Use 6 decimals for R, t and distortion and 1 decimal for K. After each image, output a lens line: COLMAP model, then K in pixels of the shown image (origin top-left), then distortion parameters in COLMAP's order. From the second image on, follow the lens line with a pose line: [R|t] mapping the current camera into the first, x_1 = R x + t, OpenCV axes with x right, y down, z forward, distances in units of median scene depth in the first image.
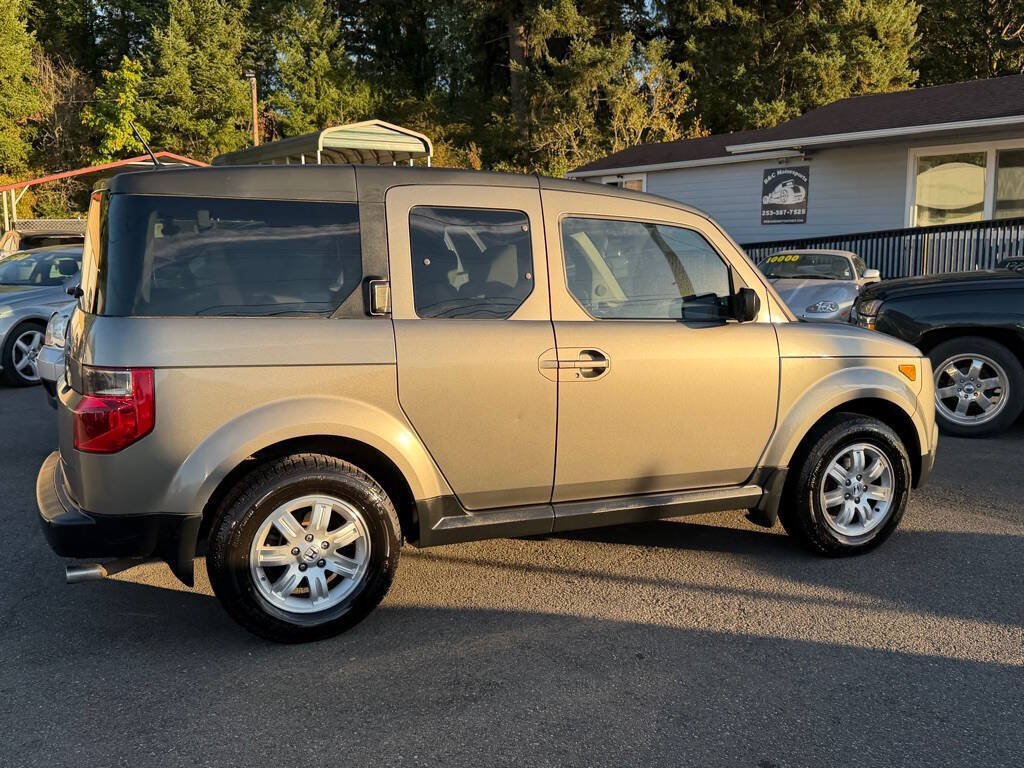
lens RADIAL K [[982.7, 0, 518.6], [0, 982.7, 393.4], [0, 0, 1]] dist [0.151444, -0.314253]
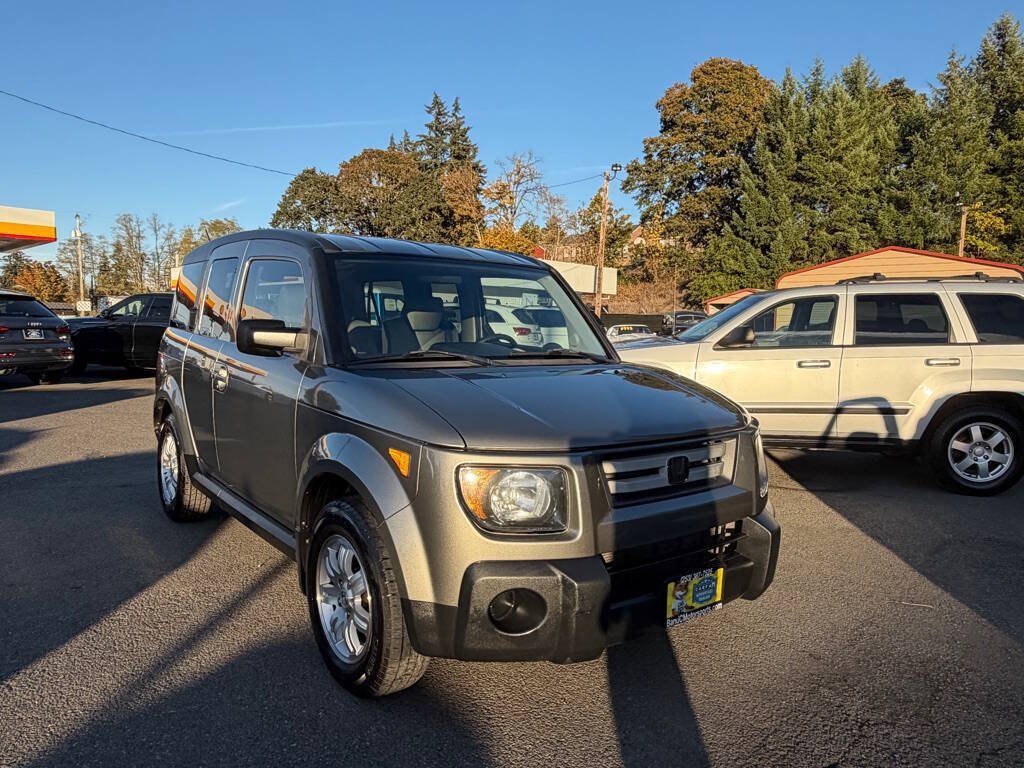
lens RADIAL K [[718.8, 0, 514.6], [0, 718.8, 386.4], [0, 0, 1]] dist [-0.001651, 0.002620]
pose [[0.242614, 0.088190, -0.966106, 0.854407], [-0.164883, 0.985119, 0.048520, -0.103210], [0.956008, 0.147523, 0.253545, 0.942739]]
